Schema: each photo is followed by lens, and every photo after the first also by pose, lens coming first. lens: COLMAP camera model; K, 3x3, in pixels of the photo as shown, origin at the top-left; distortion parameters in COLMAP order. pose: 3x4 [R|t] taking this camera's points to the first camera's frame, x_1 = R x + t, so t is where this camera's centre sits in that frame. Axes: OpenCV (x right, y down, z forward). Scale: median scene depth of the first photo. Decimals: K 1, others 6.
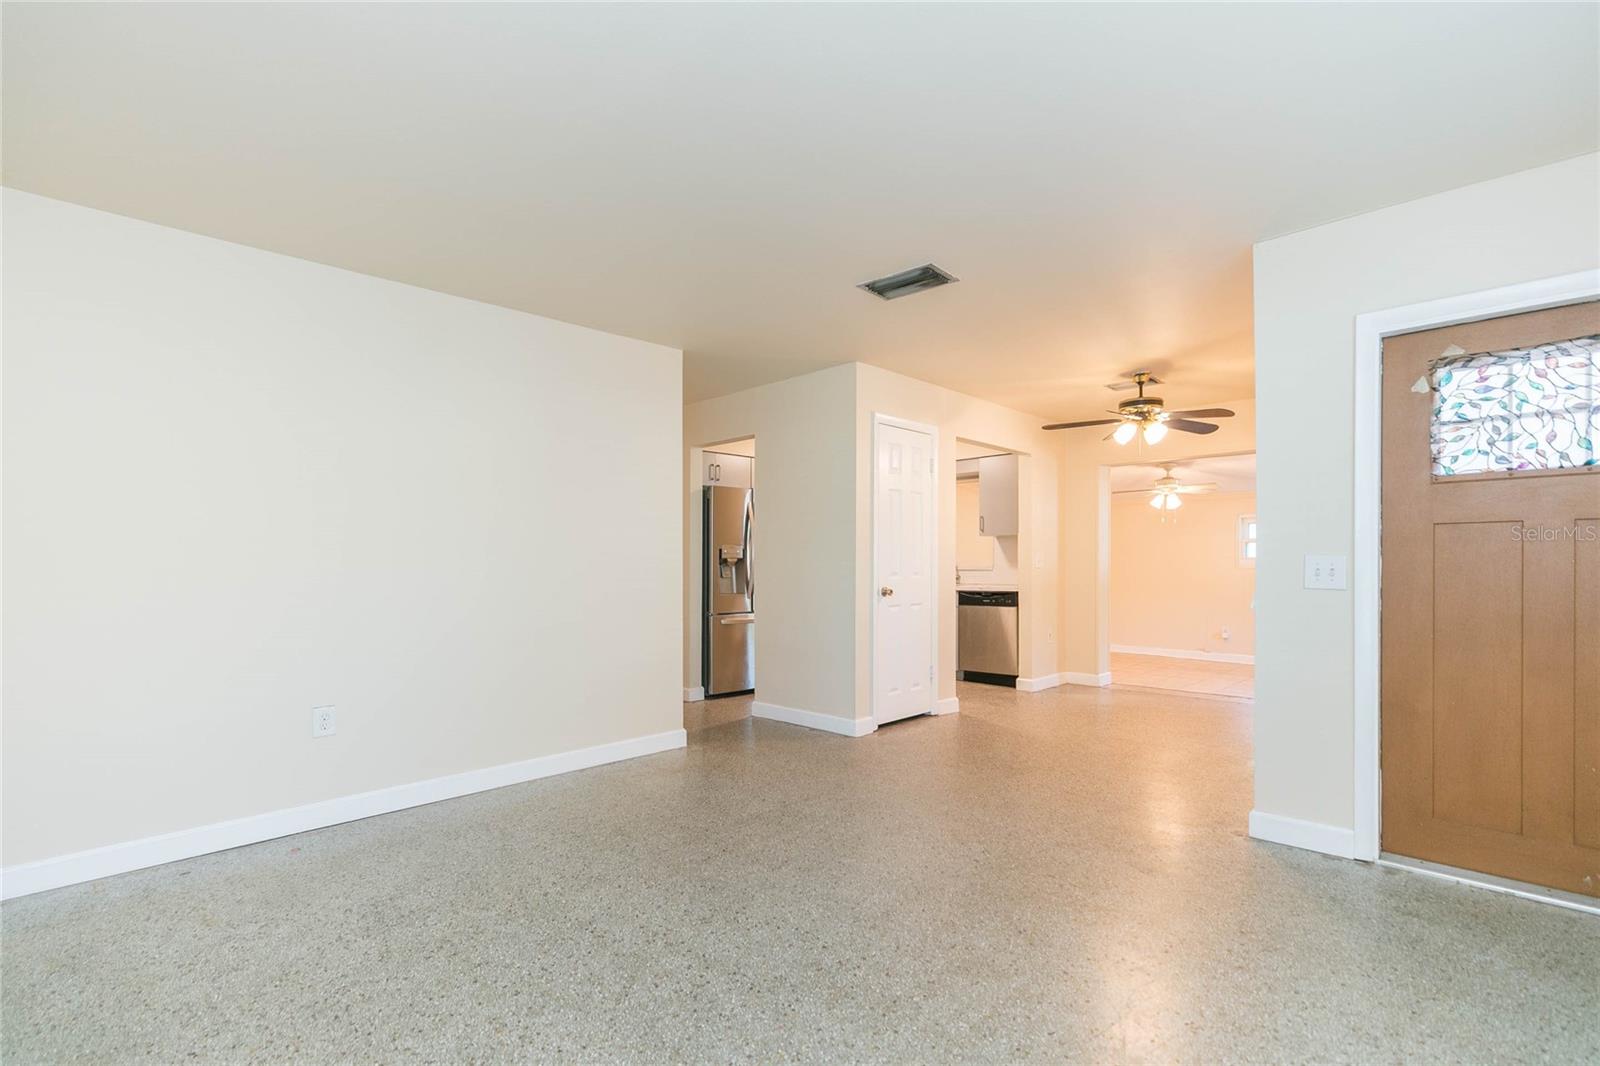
lens RADIAL K [[726.8, 0, 815.5], [0, 726.8, 547.7], [0, 0, 1]] dist [0.001279, 0.000480]
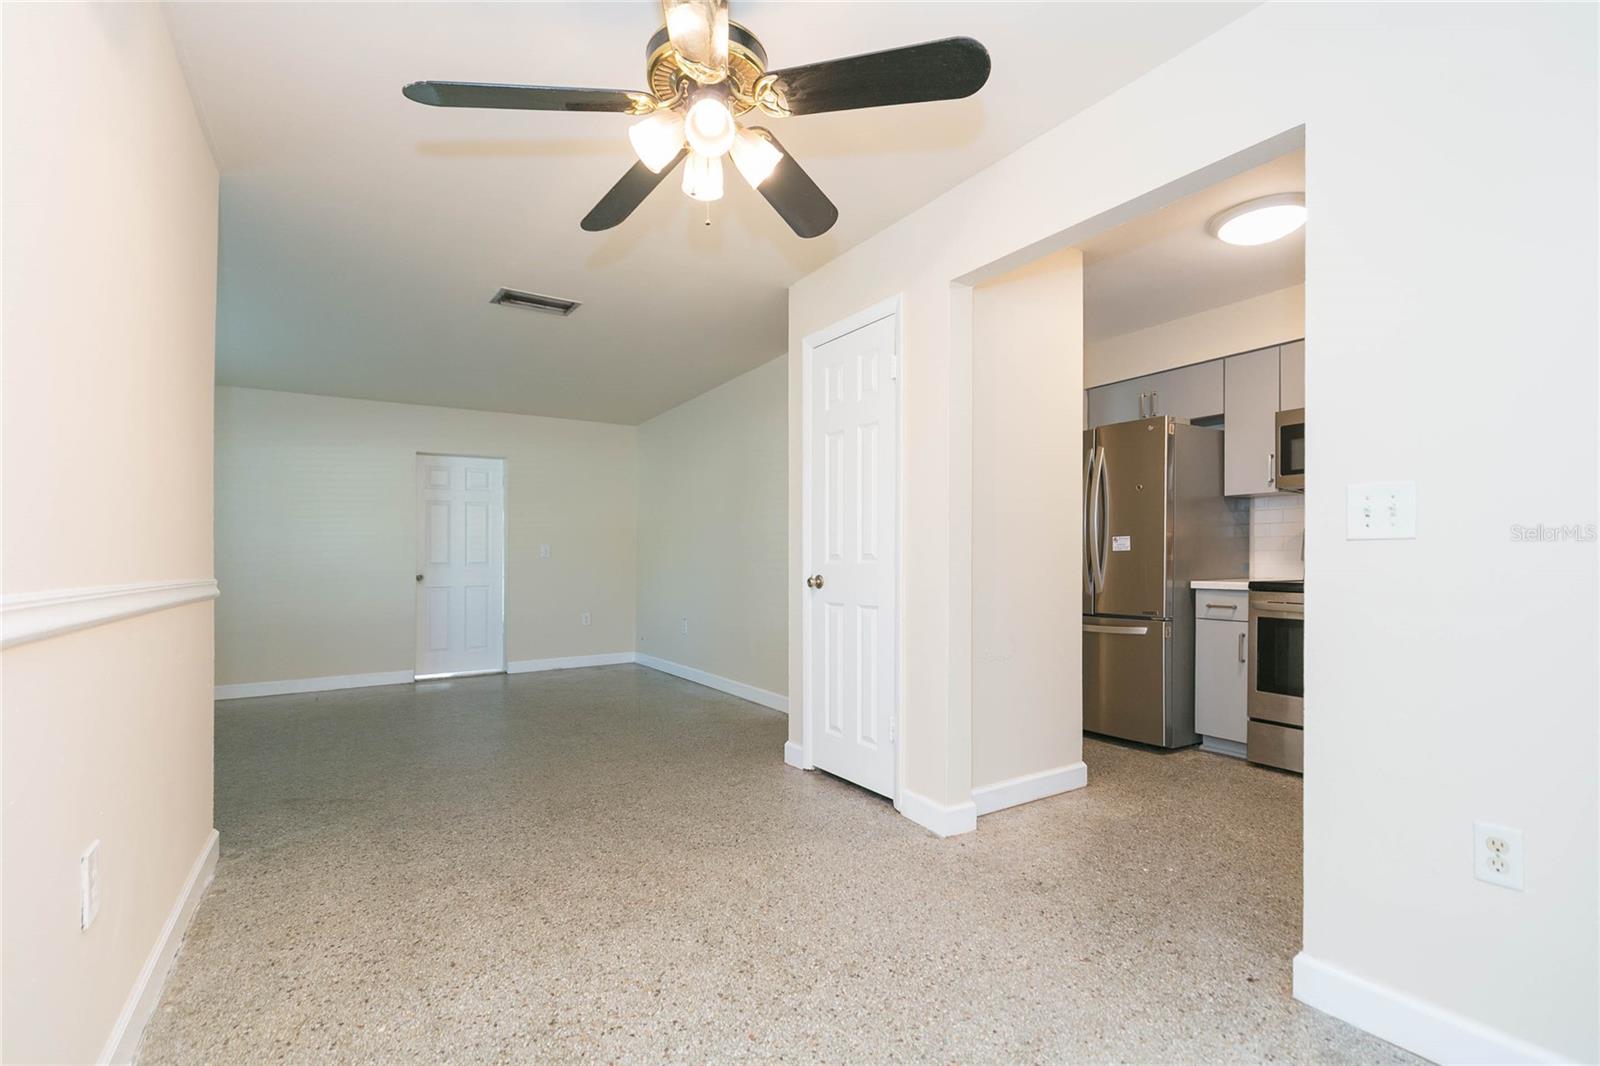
lens RADIAL K [[726.8, 0, 815.5], [0, 726.8, 547.7], [0, 0, 1]] dist [0.001279, 0.000480]
pose [[-0.215805, -0.006444, -0.976415, 0.761235], [0.030972, 0.999430, -0.013441, 0.035577], [0.975945, -0.033142, -0.215482, 1.116360]]
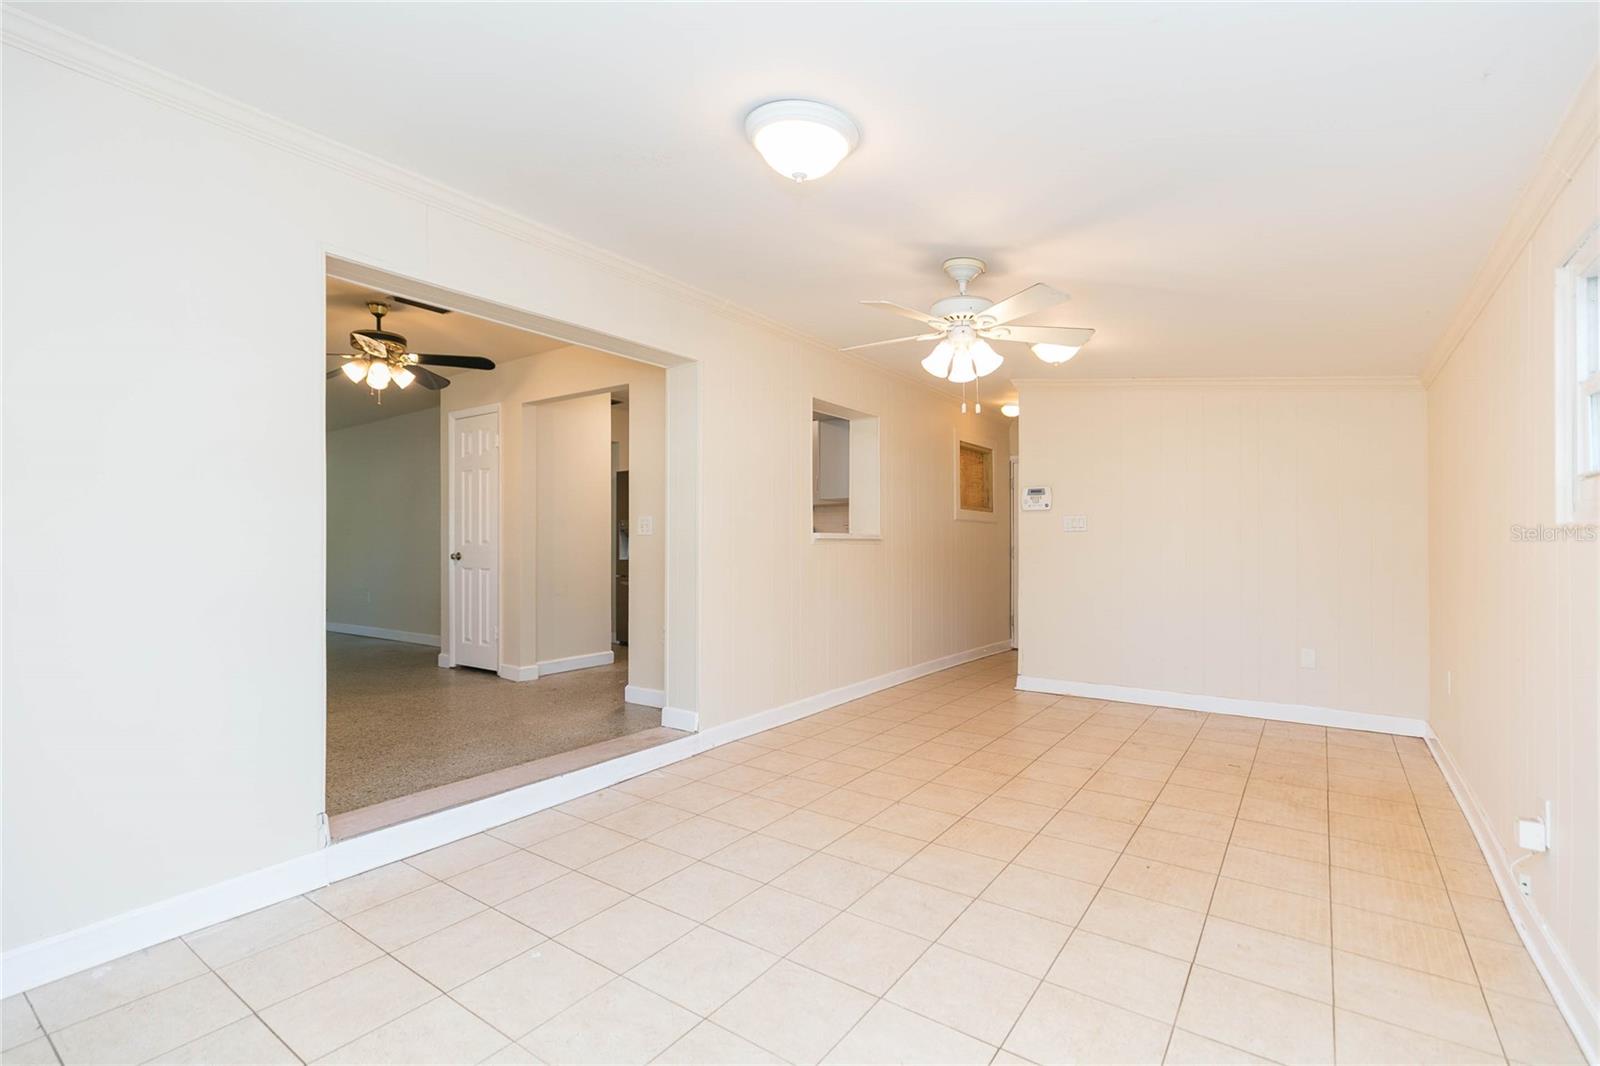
lens RADIAL K [[717.5, 0, 816.8], [0, 717.5, 541.7], [0, 0, 1]] dist [-0.001185, -0.000017]
pose [[0.164874, 0.002694, -0.986311, 1.338450], [0.029543, 0.999534, 0.007669, 0.043047], [0.985872, -0.030403, 0.164718, 1.354355]]
